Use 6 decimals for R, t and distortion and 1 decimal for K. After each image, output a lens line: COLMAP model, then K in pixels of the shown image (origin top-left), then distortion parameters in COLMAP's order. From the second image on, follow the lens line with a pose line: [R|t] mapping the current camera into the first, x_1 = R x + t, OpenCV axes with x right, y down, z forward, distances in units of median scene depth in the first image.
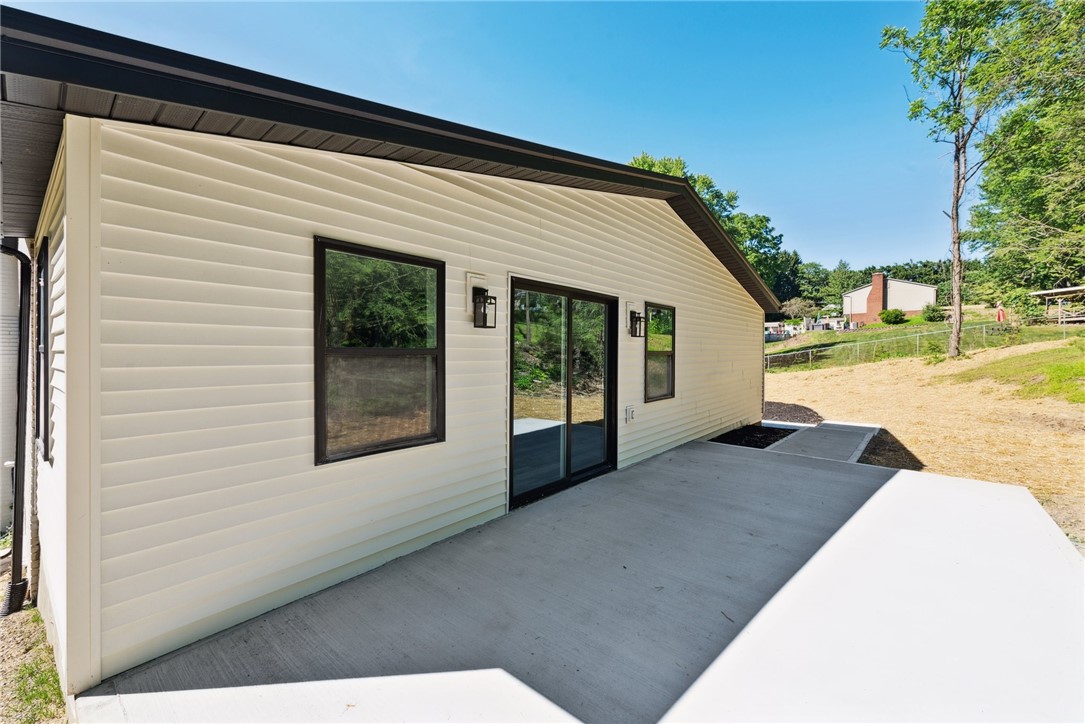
lens RADIAL K [[439.2, 0, 543.6], [0, 439.2, 355.2], [0, 0, 1]] dist [0.014207, -0.002824]
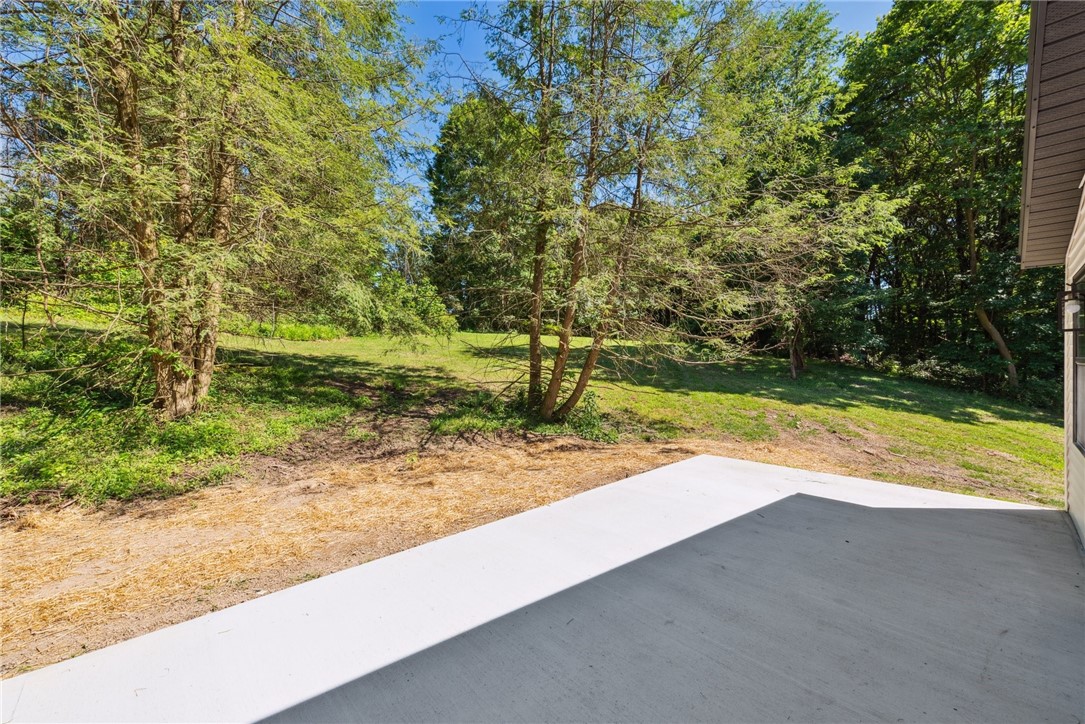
lens RADIAL K [[439.2, 0, 539.7], [0, 439.2, 361.9], [0, 0, 1]] dist [0.014207, -0.002824]
pose [[-0.992460, 0.001519, 0.122563, 0.698503], [0.001818, 0.999996, 0.002327, -0.011417], [-0.122559, 0.002533, -0.992458, 1.850003]]
